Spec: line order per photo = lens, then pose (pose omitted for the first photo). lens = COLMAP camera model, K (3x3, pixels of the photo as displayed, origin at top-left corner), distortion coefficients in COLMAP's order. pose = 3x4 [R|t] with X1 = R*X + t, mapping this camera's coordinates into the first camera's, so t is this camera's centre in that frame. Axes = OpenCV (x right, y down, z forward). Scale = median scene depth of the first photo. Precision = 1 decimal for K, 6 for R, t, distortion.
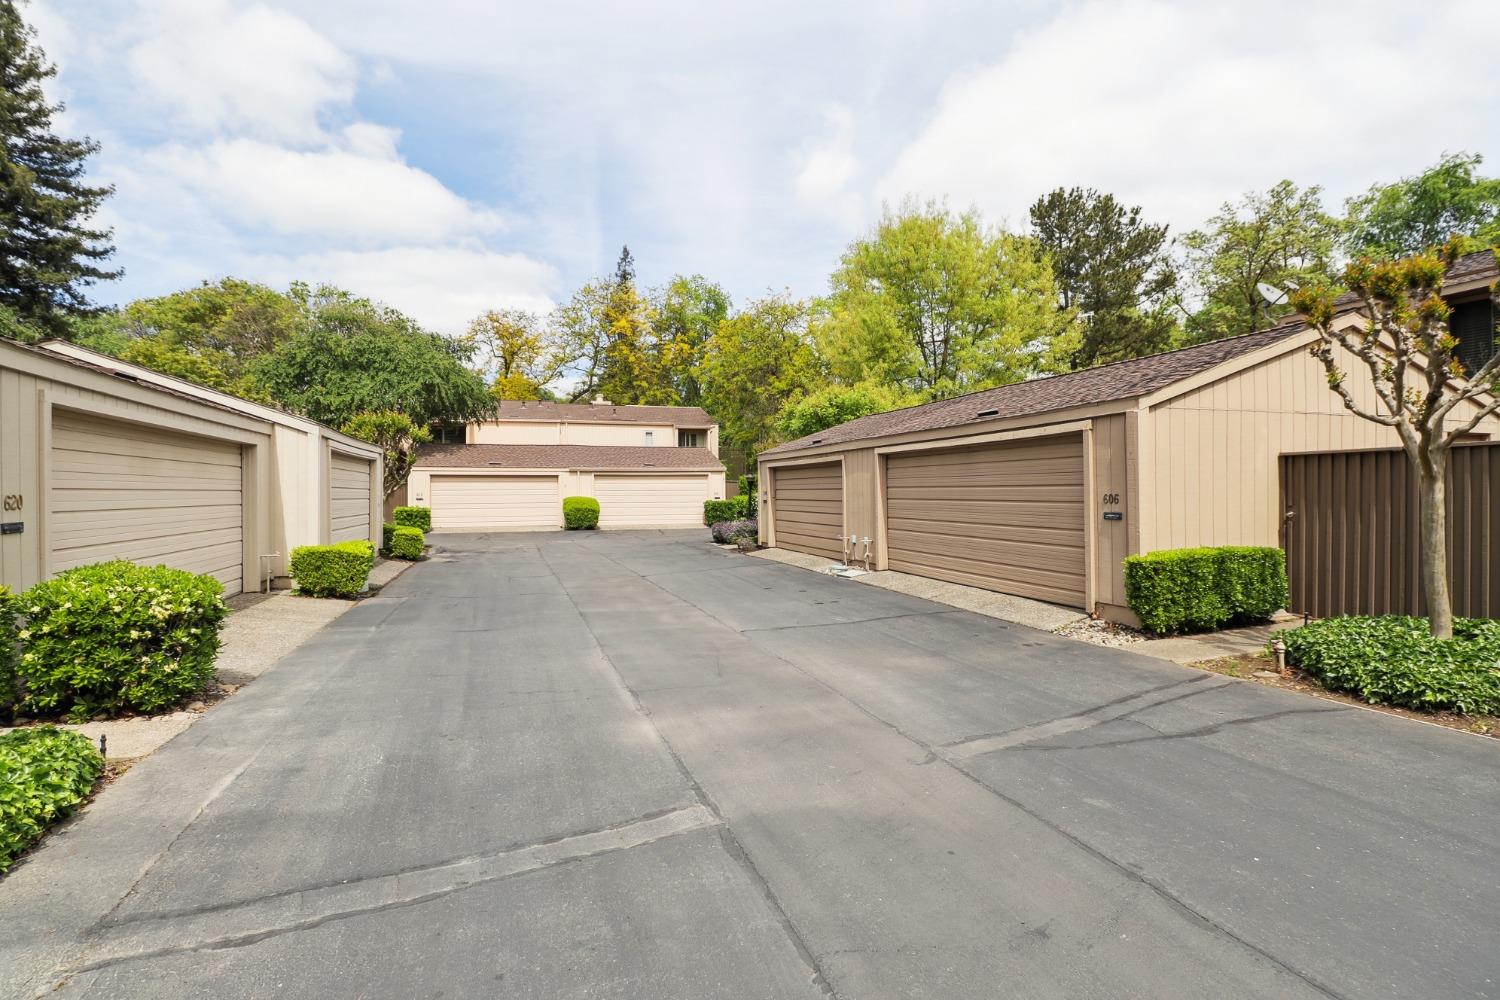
lens RADIAL K [[727.1, 0, 752.1], [0, 727.1, 495.2], [0, 0, 1]] dist [0.005432, 0.003035]
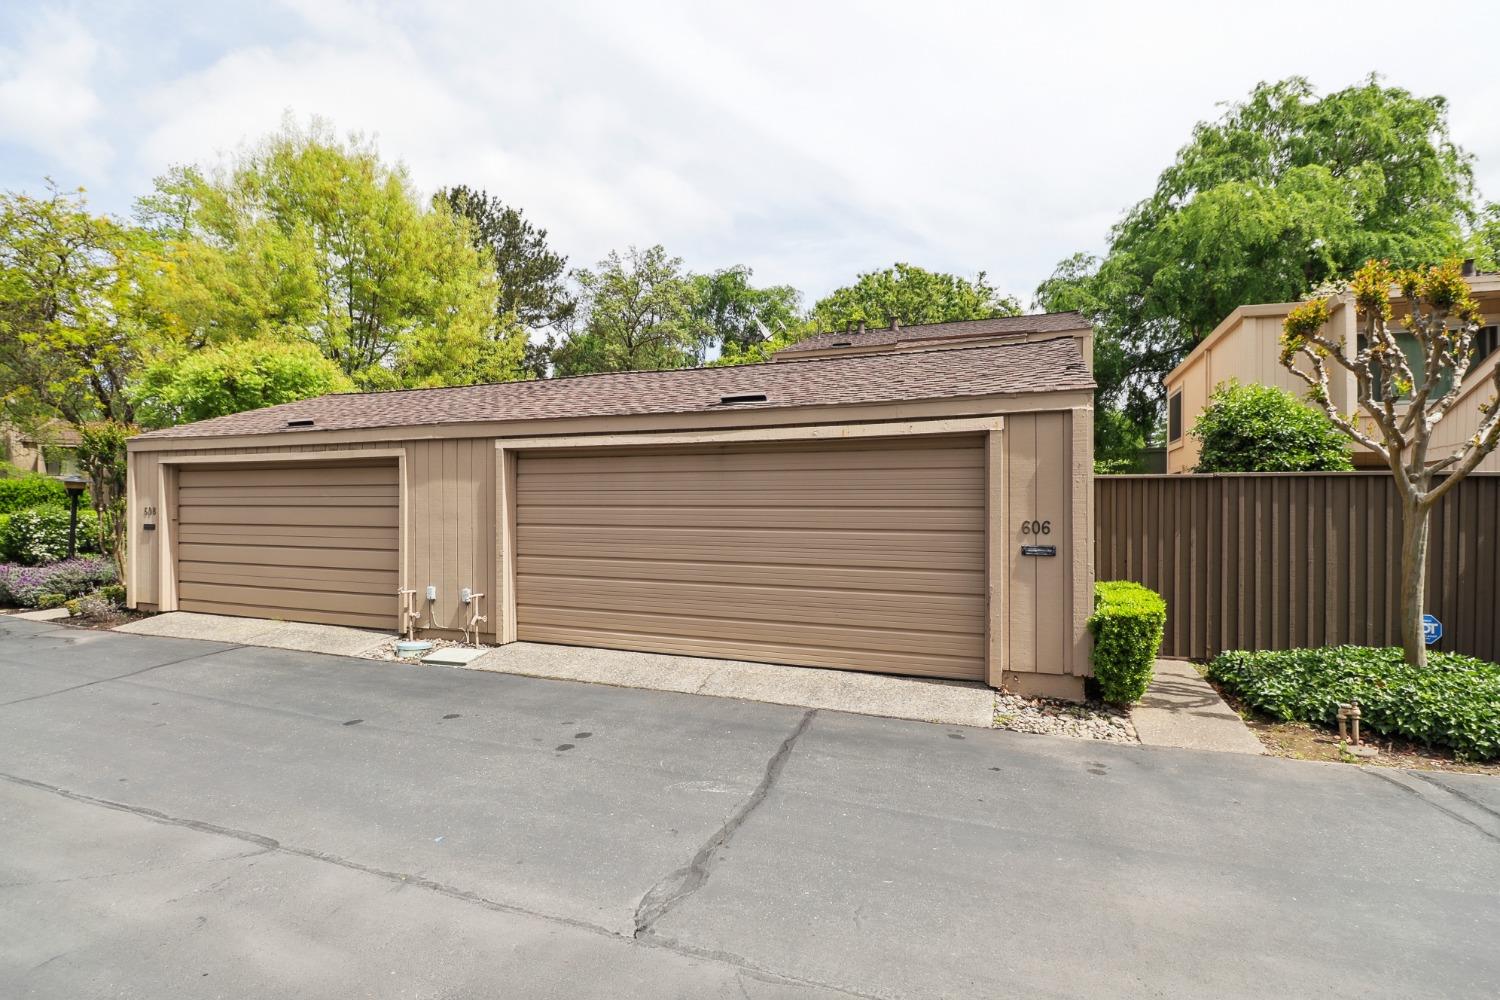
lens RADIAL K [[727.1, 0, 748.1], [0, 727.1, 503.7], [0, 0, 1]] dist [0.005432, 0.003035]
pose [[0.653743, 0.016851, 0.756529, -0.103863], [-0.005725, 0.999834, -0.017323, -0.001928], [-0.756695, 0.006994, 0.653731, 0.315786]]
